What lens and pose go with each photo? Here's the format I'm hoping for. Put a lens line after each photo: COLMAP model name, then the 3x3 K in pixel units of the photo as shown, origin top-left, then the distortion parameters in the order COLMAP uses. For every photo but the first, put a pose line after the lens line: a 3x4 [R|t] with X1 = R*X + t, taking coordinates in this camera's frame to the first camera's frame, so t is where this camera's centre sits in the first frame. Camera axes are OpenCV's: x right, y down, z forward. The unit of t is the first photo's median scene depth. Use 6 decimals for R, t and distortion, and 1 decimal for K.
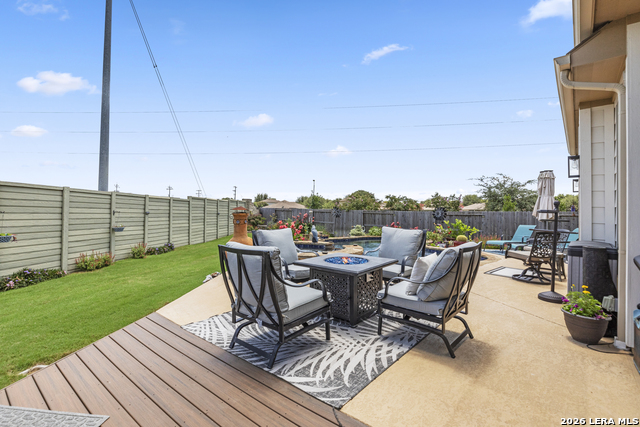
lens RADIAL K [[317.8, 0, 321.9], [0, 317.8, 206.5], [0, 0, 1]] dist [-0.003721, -0.000639]
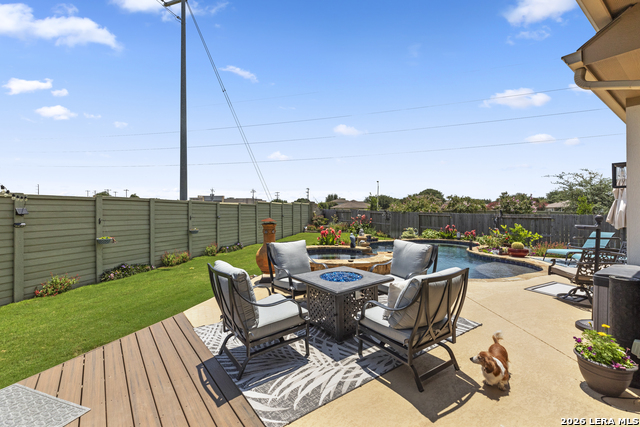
lens RADIAL K [[298.1, 0, 318.1], [0, 298.1, 209.4], [0, 0, 1]] dist [0.005879, 0.000571]
pose [[0.971434, -0.006816, -0.237213, 0.113076], [0.009897, 0.999881, 0.011798, -0.028932], [0.237104, -0.013808, 0.971386, 0.020596]]
